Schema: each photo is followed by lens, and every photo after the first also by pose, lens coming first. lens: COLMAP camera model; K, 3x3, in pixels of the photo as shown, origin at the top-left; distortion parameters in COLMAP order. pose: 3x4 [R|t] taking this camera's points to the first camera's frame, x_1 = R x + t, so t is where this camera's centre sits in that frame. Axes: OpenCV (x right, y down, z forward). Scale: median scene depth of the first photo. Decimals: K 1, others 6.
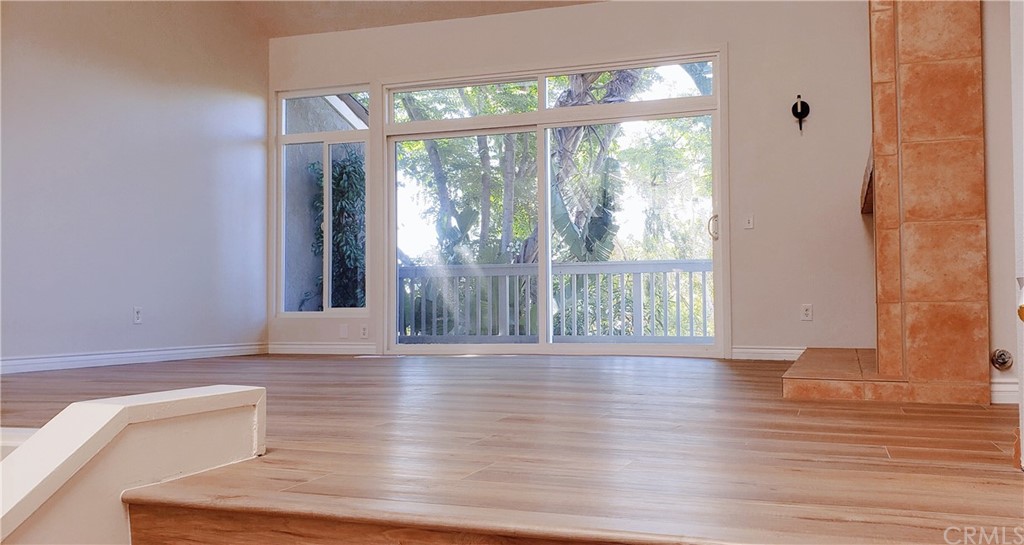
lens RADIAL K [[983.6, 0, 515.3], [0, 983.6, 277.3], [0, 0, 1]] dist [-0.007779, 0.000000]
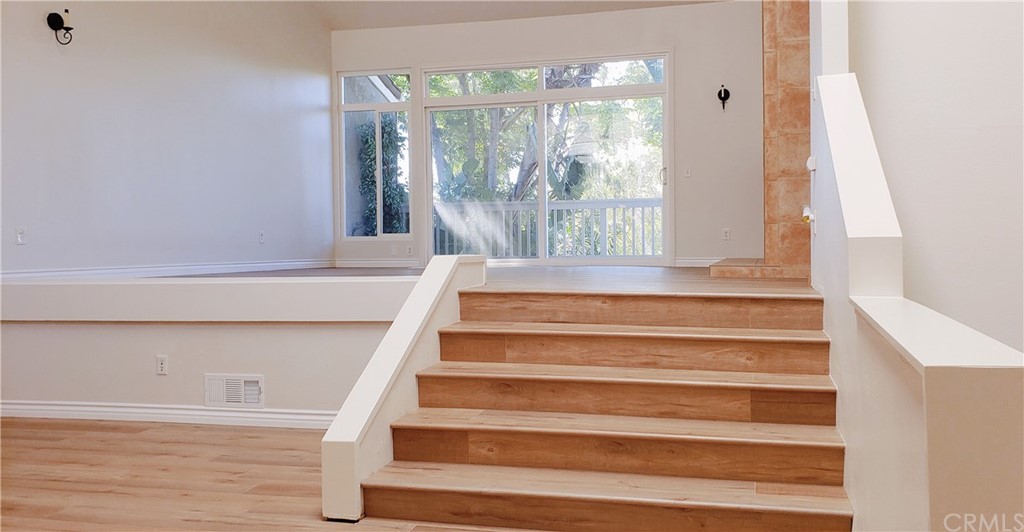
lens RADIAL K [[983.6, 0, 509.3], [0, 983.6, 260.1], [0, 0, 1]] dist [0.017932, 0.000000]
pose [[0.997816, -0.002747, 0.065994, -0.106997], [-0.000186, 0.999014, 0.044398, 0.007491], [-0.066051, -0.044313, 0.996832, -0.384876]]
